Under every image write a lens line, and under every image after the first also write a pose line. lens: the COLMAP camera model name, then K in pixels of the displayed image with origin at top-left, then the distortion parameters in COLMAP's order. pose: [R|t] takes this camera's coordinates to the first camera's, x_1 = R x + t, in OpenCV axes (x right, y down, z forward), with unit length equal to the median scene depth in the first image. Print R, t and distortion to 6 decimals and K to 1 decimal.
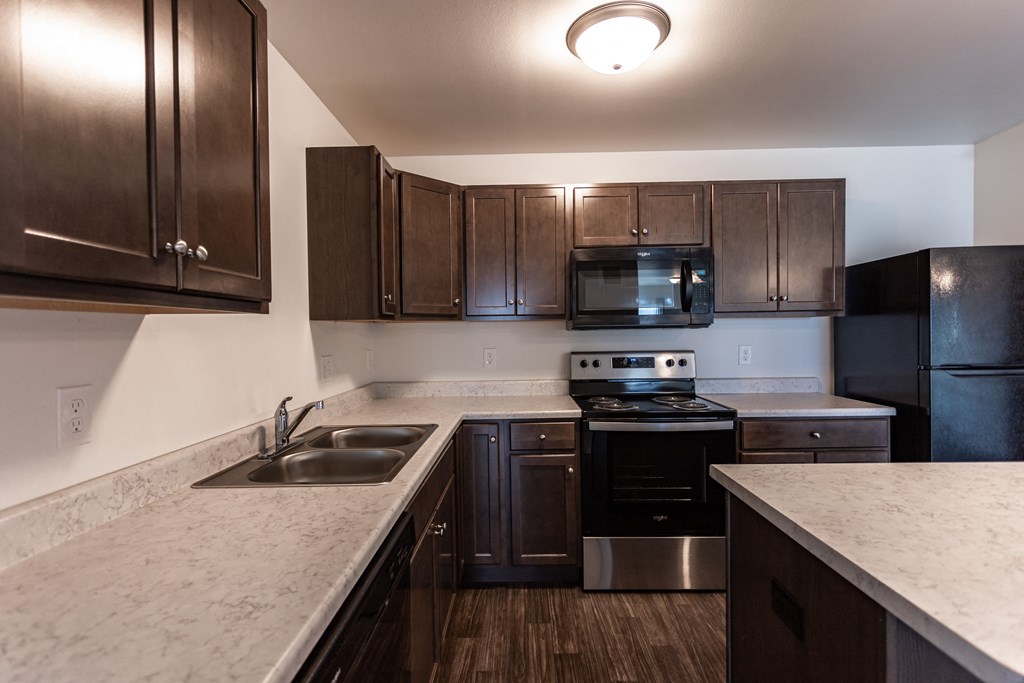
lens RADIAL K [[489.2, 0, 512.6], [0, 489.2, 338.8], [0, 0, 1]] dist [0.004074, 0.000764]
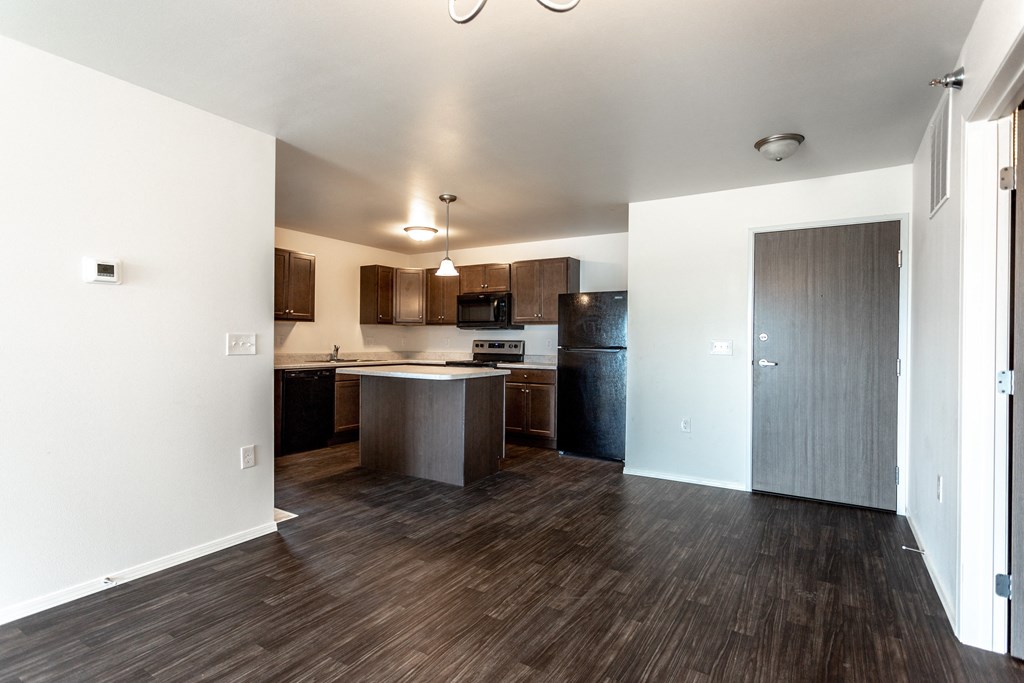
lens RADIAL K [[489.2, 0, 523.8], [0, 489.2, 358.6], [0, 0, 1]] dist [0.004074, 0.000764]
pose [[0.865889, 0.042183, -0.498454, 1.739681], [-0.033595, 0.999092, 0.026191, 0.054218], [0.499106, -0.005933, 0.866520, -0.972795]]
